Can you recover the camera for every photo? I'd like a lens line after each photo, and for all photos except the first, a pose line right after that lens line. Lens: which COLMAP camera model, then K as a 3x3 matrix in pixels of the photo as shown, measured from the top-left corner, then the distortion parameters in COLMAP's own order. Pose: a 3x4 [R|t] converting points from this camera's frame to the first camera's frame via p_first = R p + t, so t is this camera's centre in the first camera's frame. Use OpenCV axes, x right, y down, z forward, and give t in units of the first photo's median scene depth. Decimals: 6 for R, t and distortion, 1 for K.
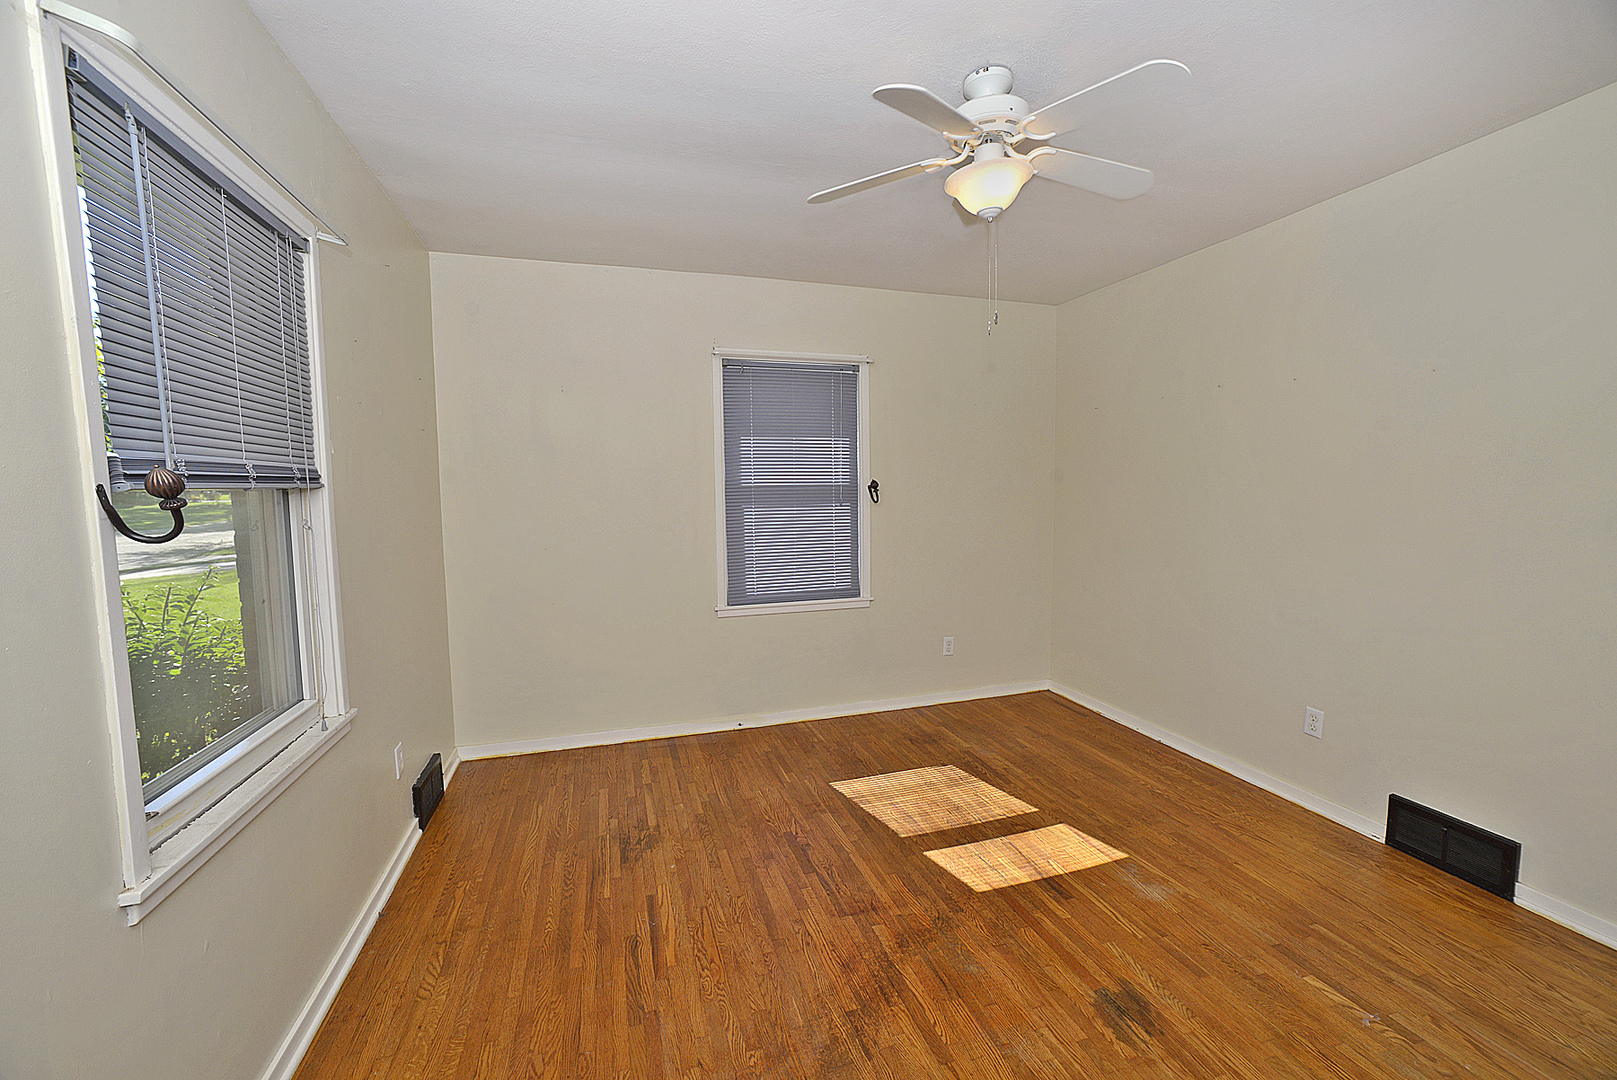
lens RADIAL K [[648.2, 0, 813.1], [0, 648.2, 548.3], [0, 0, 1]] dist [-0.020894, 0.002185]
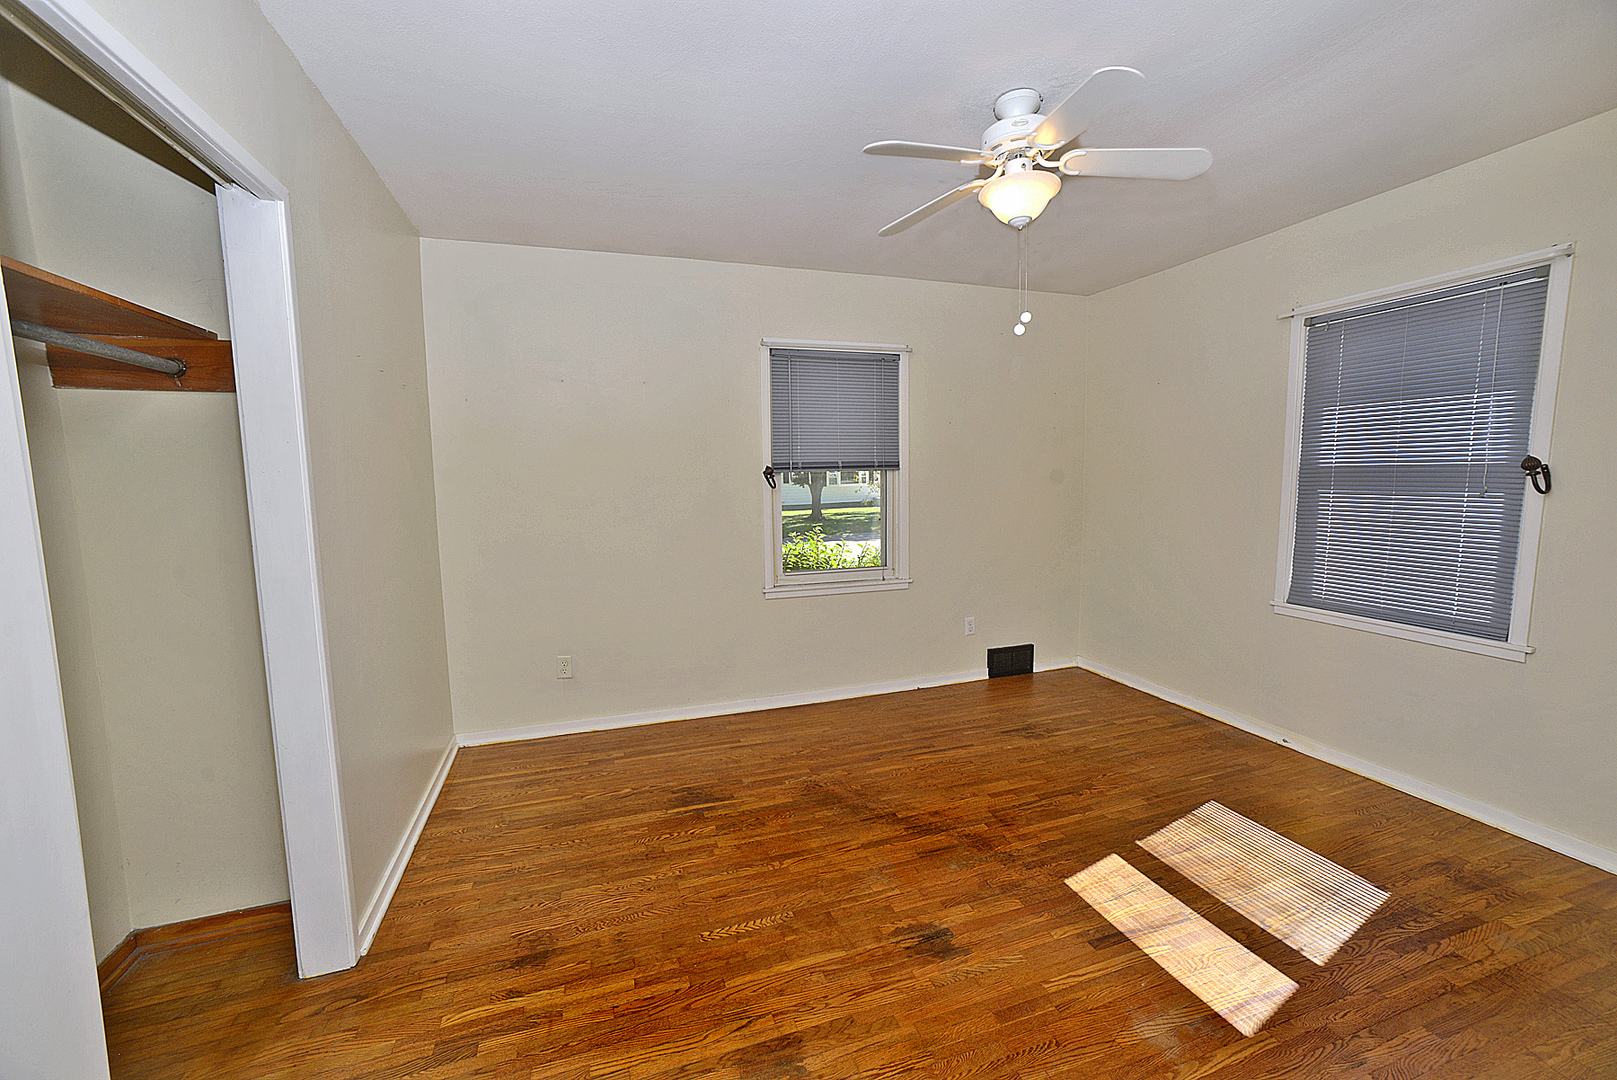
lens RADIAL K [[648.2, 0, 812.4], [0, 648.2, 540.0], [0, 0, 1]] dist [-0.020894, 0.002185]
pose [[0.027935, 0.114399, -0.993042, 0.862669], [-0.078846, 0.990587, 0.111898, -0.051892], [0.996495, 0.075172, 0.036692, 0.393214]]
